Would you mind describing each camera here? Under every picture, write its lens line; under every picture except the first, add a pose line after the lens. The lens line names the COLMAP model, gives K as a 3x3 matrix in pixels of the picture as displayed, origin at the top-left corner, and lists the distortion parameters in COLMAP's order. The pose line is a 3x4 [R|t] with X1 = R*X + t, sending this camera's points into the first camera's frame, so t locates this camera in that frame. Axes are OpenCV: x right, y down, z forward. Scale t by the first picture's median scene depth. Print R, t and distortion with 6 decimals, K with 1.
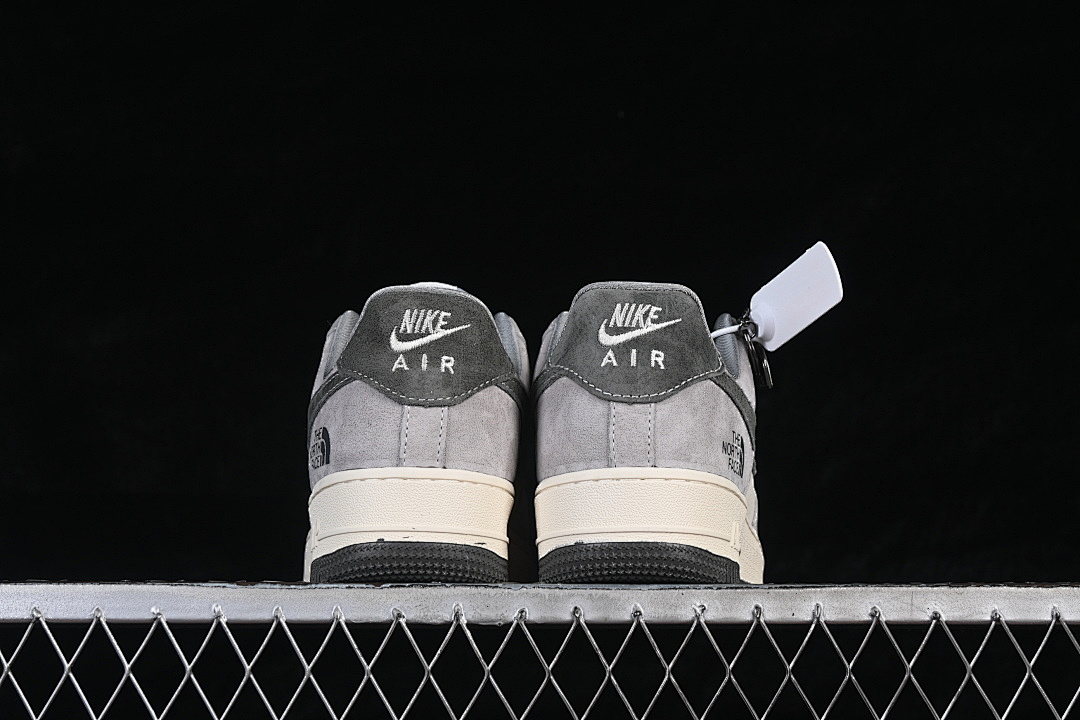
lens RADIAL K [[2387.9, 0, 541.7], [0, 2387.9, 366.2], [0, 0, 1]] dist [-0.061250, 0.000000]
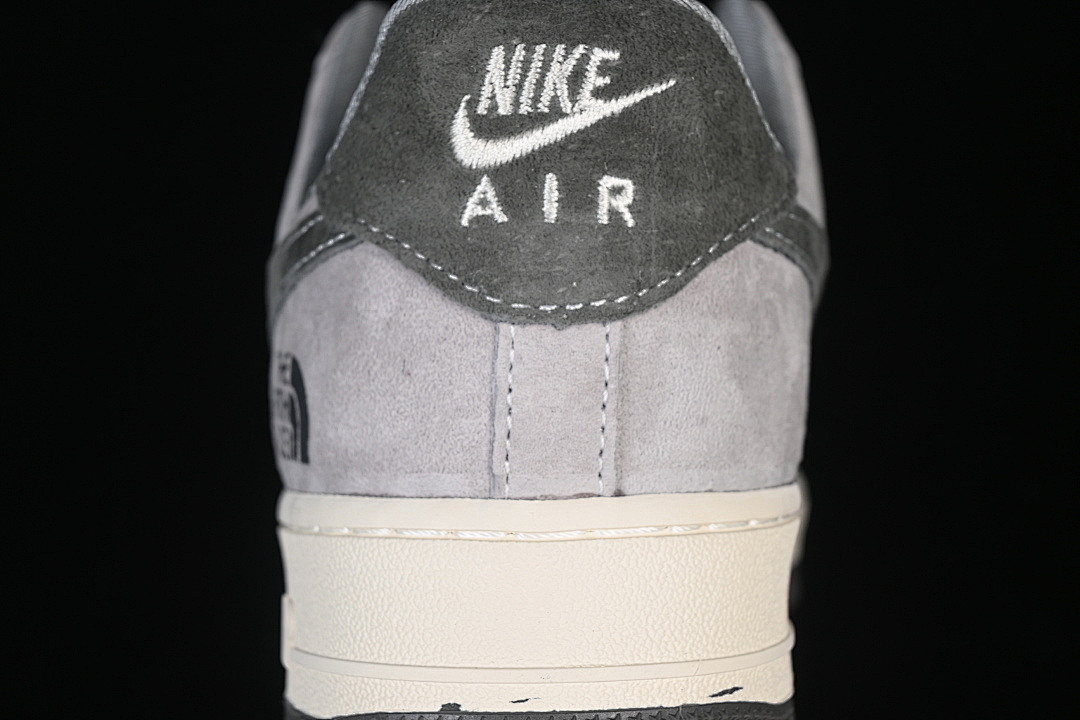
lens RADIAL K [[2387.9, 0, 541.6], [0, 2387.9, 360.3], [0, 0, 1]] dist [-0.061250, 0.000000]
pose [[0.997123, -0.031764, -0.068821, -0.026812], [0.045180, 0.978104, 0.203155, -0.049899], [0.060861, -0.205680, 0.976725, 0.646961]]
